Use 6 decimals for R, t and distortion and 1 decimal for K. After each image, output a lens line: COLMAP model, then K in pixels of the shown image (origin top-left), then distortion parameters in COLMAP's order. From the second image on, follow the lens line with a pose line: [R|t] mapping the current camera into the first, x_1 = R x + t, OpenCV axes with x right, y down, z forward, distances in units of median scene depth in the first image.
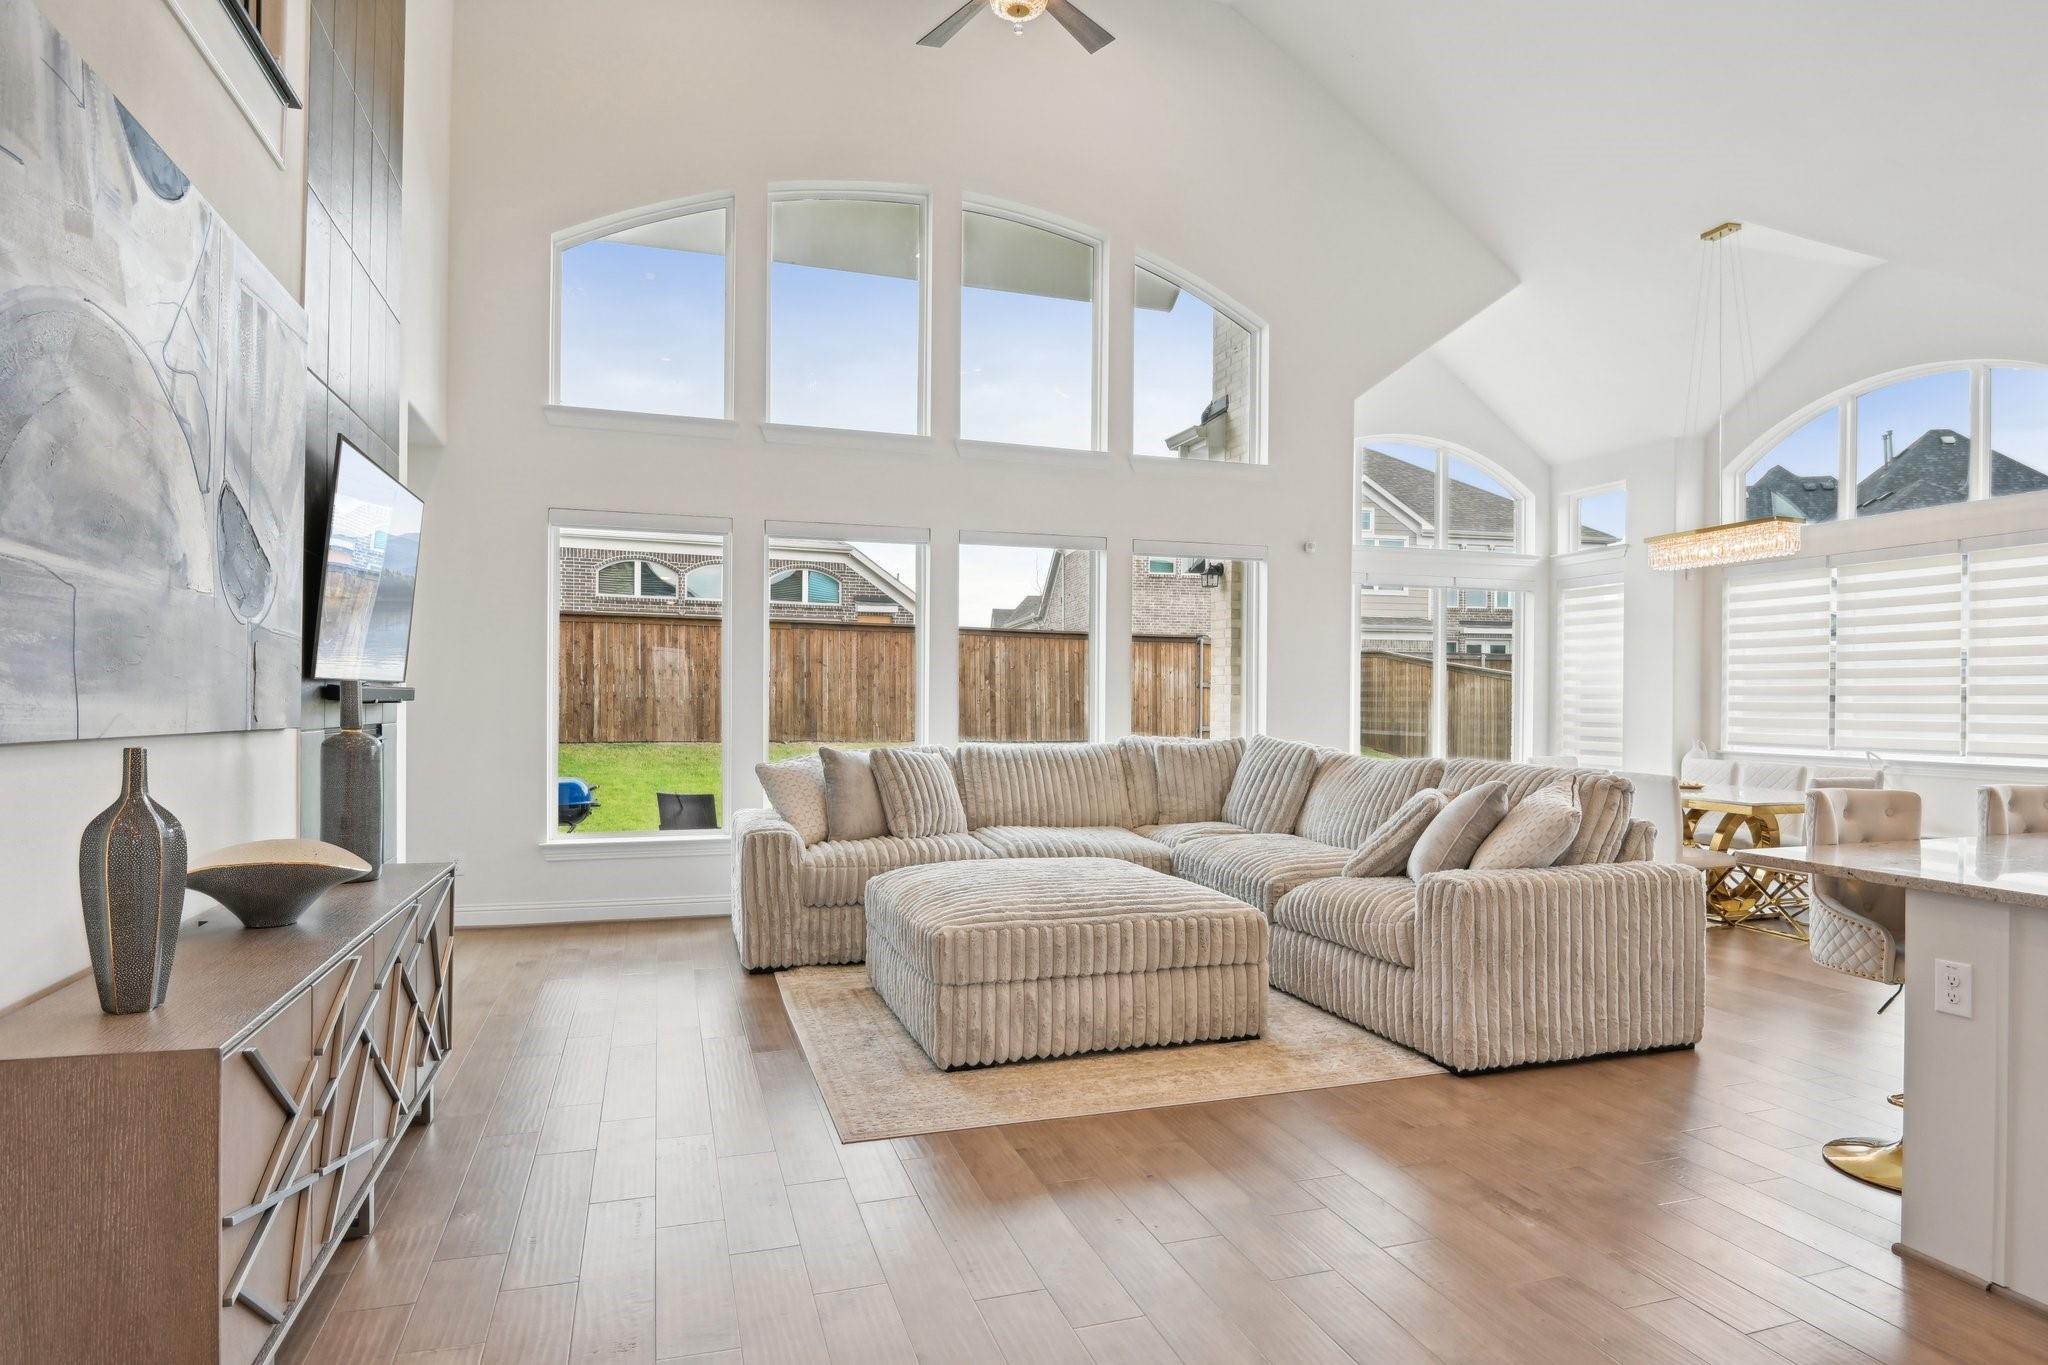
lens RADIAL K [[1119.4, 0, 982.3], [0, 1119.4, 689.3], [0, 0, 1]] dist [-0.043252, -0.000078]
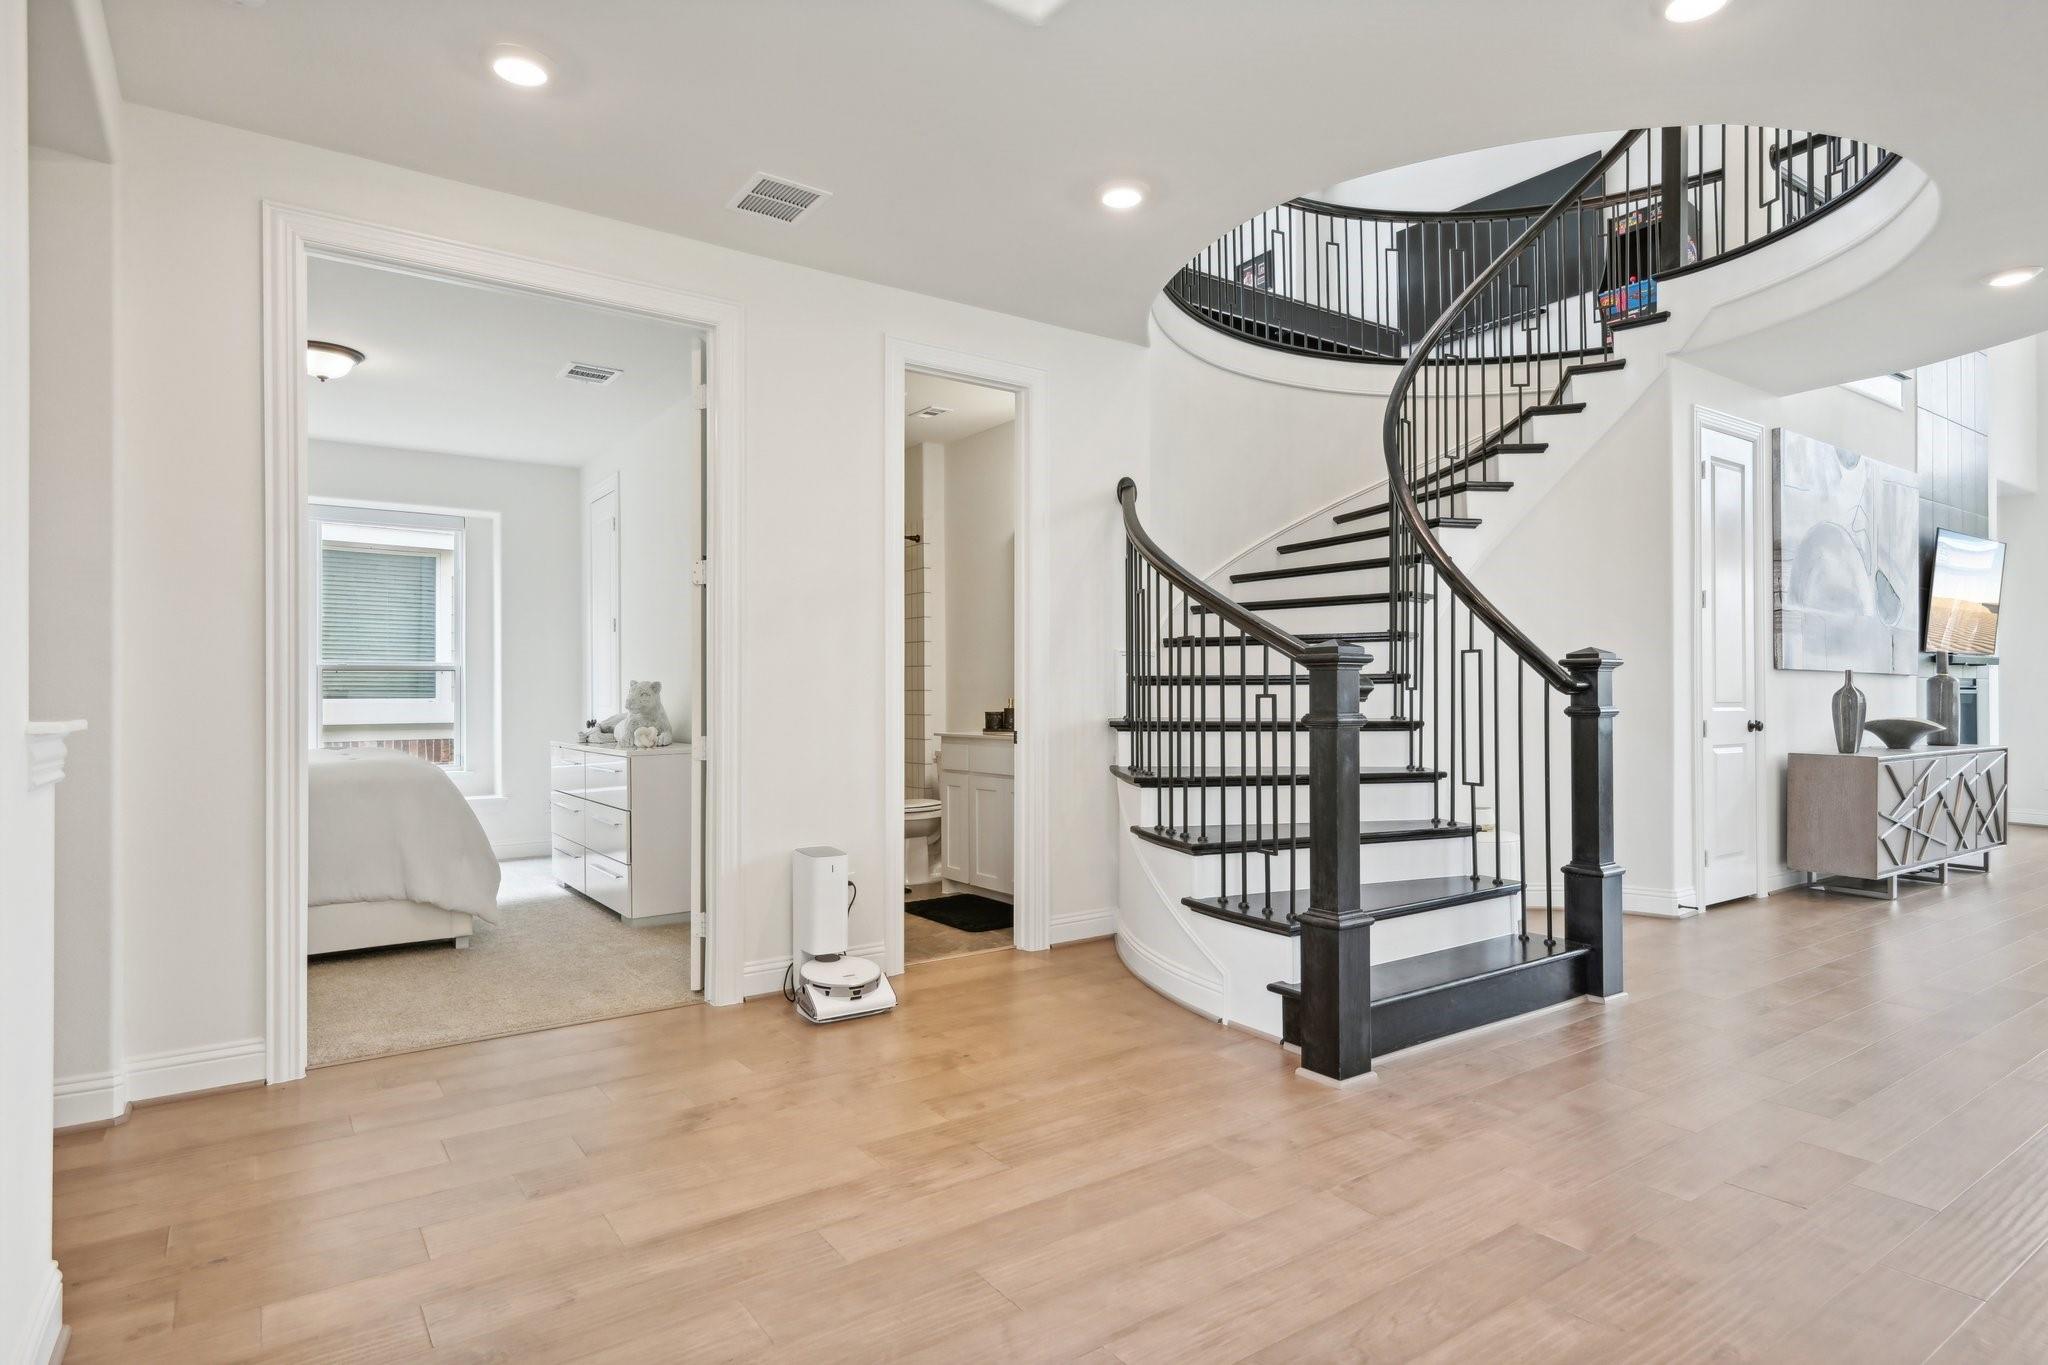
lens RADIAL K [[1119.4, 0, 982.3], [0, 1119.4, 689.3], [0, 0, 1]] dist [-0.043252, -0.000078]
pose [[0.270244, -0.011730, -0.962720, 1.105521], [0.008416, 0.999916, -0.009821, 0.084685], [0.962755, -0.005448, 0.270320, -1.592762]]
